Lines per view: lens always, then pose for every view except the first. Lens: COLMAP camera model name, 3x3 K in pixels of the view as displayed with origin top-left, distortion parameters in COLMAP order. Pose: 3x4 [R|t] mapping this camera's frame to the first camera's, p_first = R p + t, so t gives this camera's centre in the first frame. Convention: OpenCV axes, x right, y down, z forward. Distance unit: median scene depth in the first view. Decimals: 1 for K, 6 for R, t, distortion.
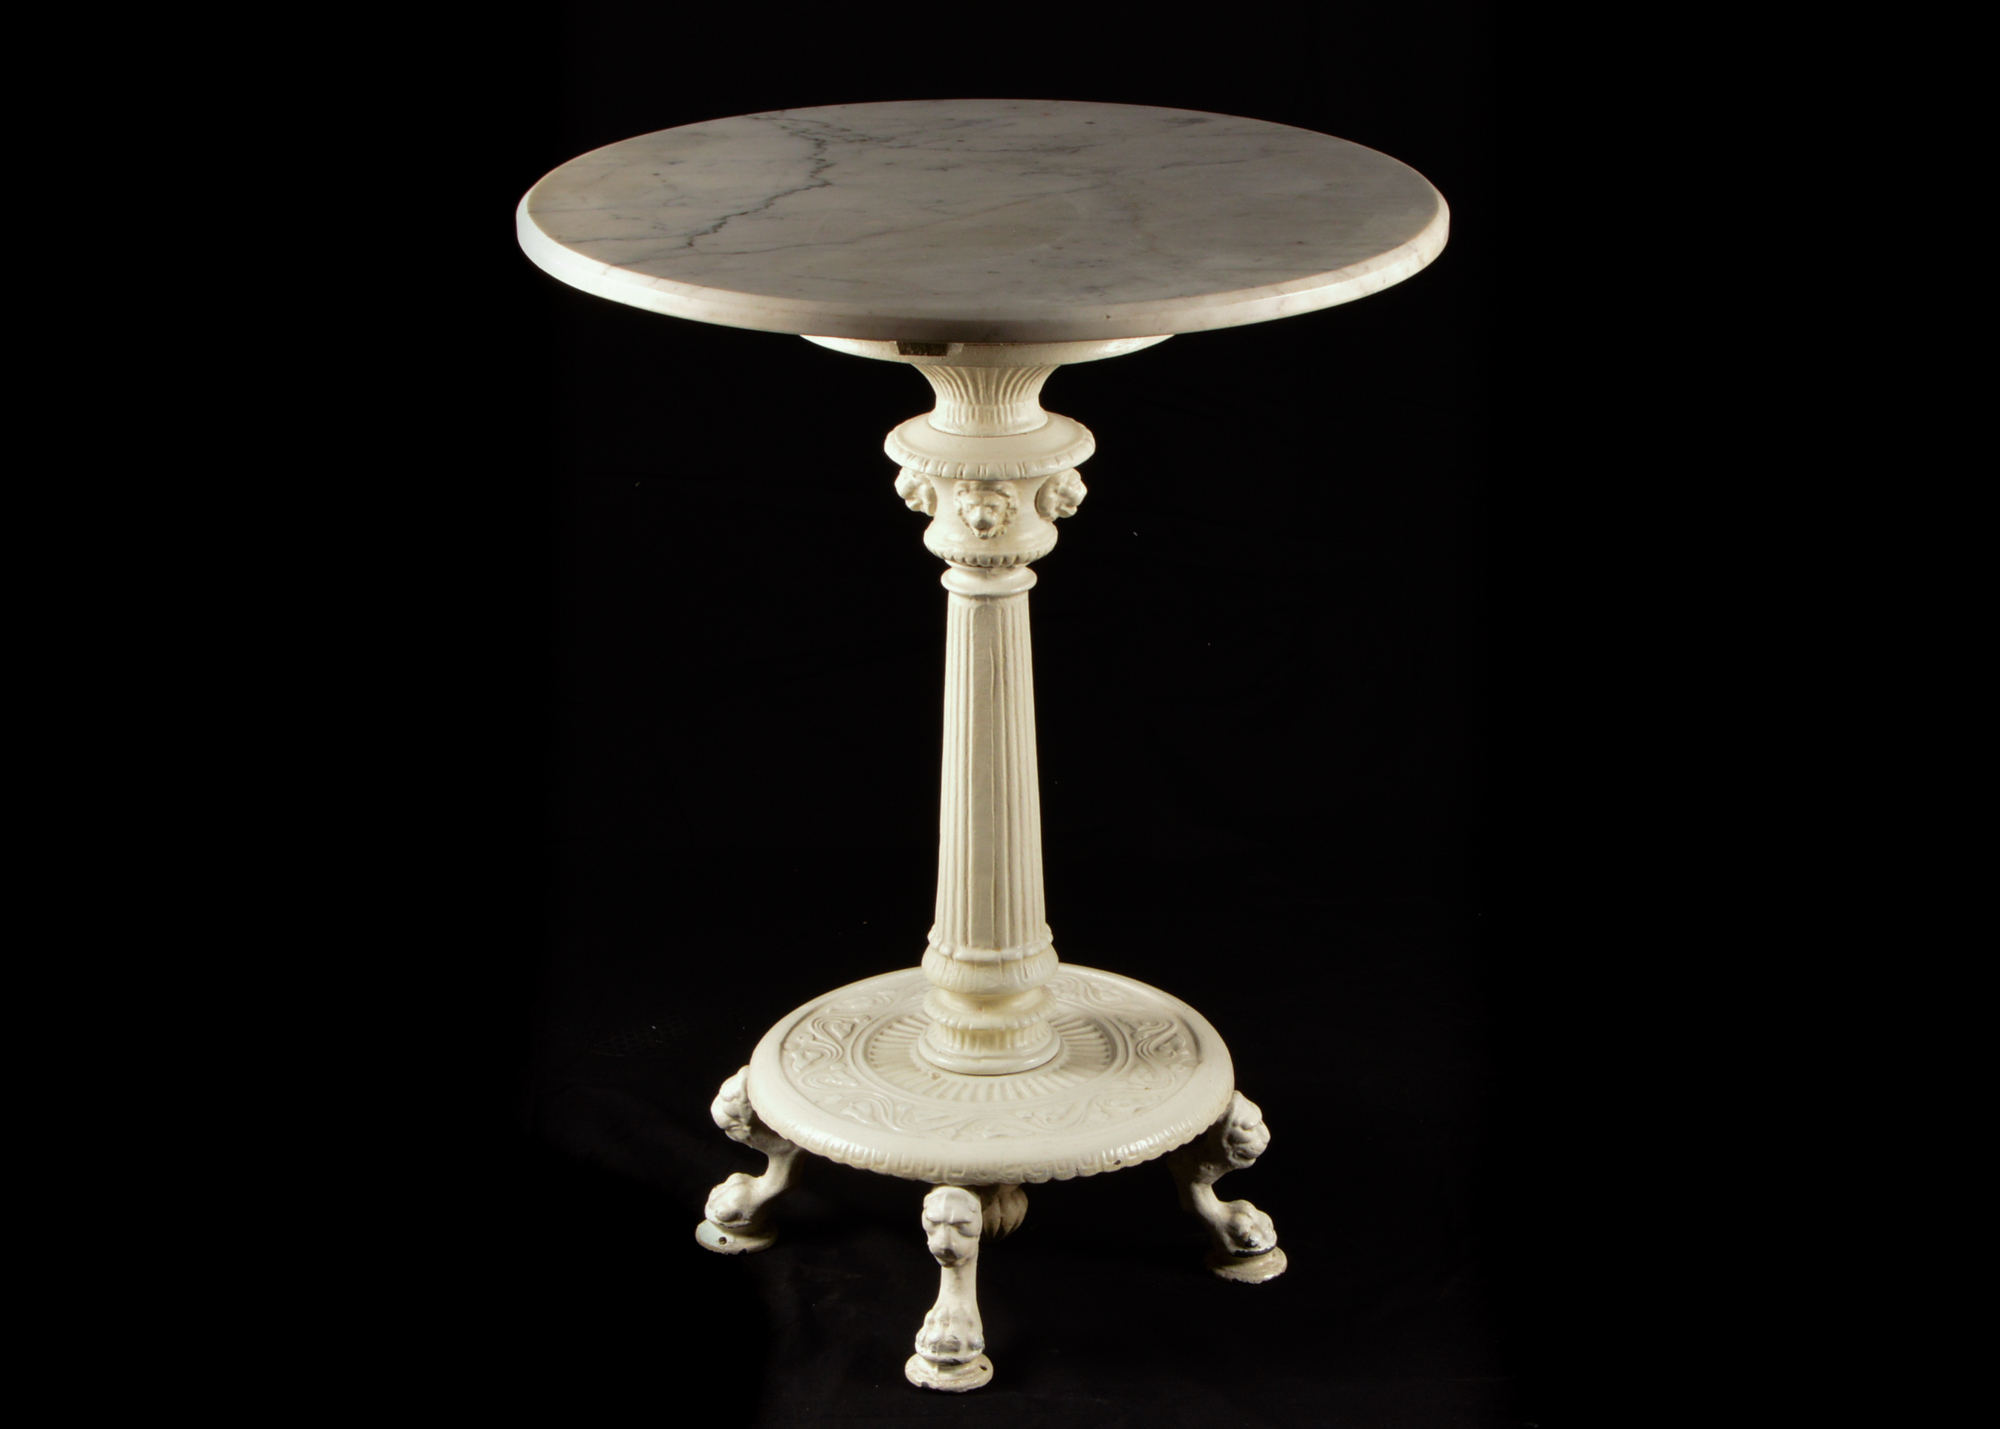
lens RADIAL K [[4677.2, 0, 1000.0], [0, 4677.2, 714.5], [0, 0, 1]] dist [-0.074219, -0.215426]
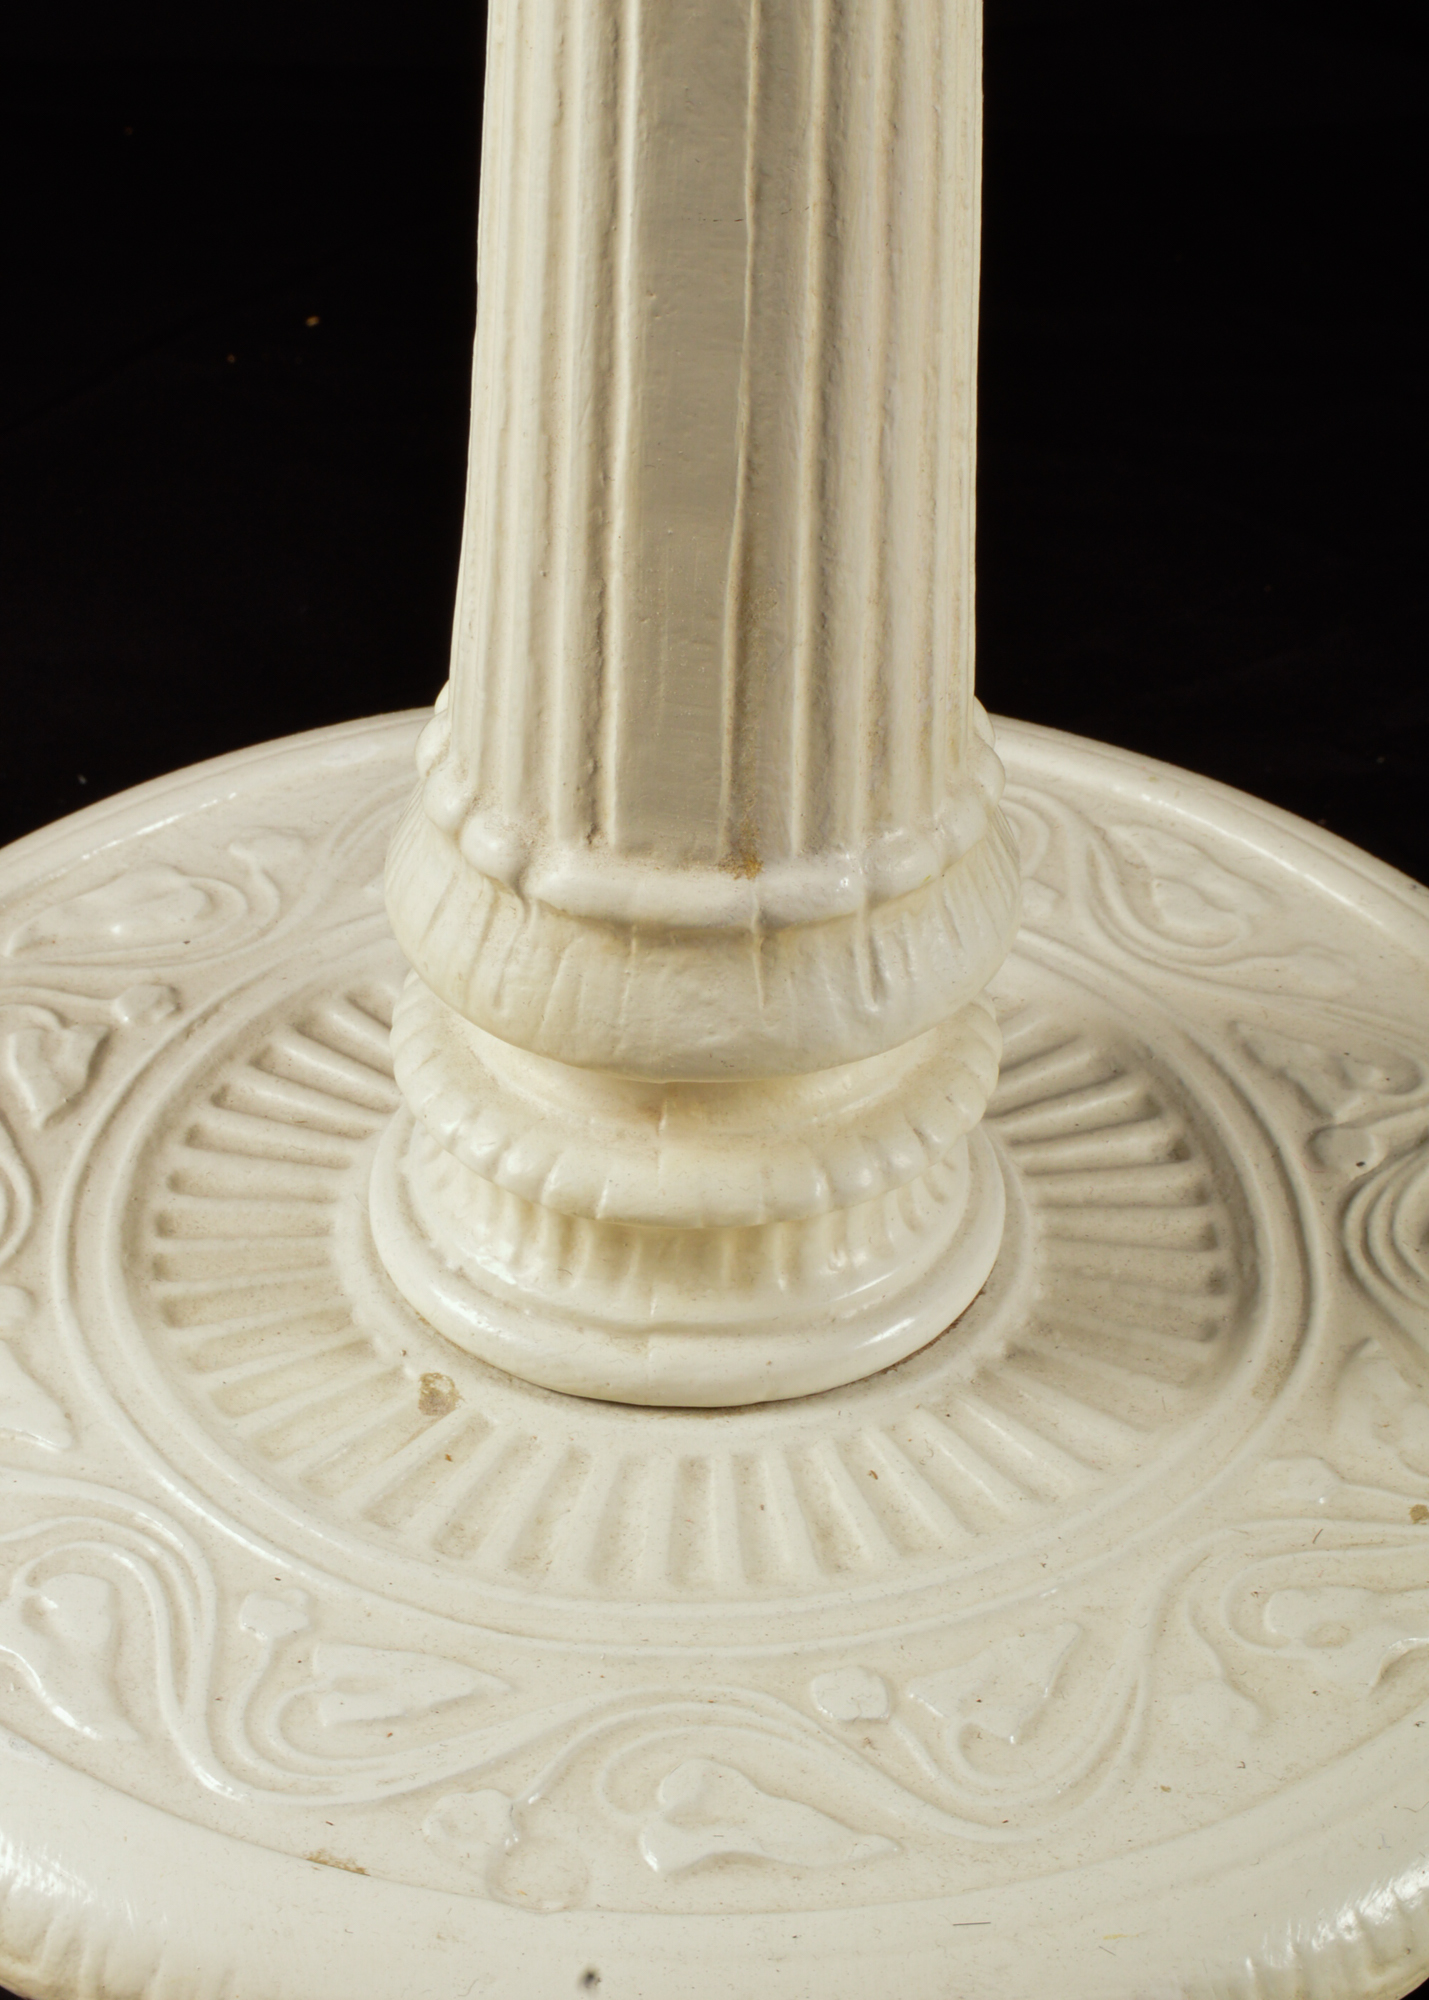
lens RADIAL K [[4859.3, 0, 714.5], [0, 4859.3, 1000.0], [0, 0, 1]] dist [-0.017343, -0.194876]
pose [[0.999458, 0.030500, 0.012364, -0.004365], [-0.032674, 0.964600, 0.261686, 0.000467], [-0.003944, -0.261948, 0.965074, 0.808724]]
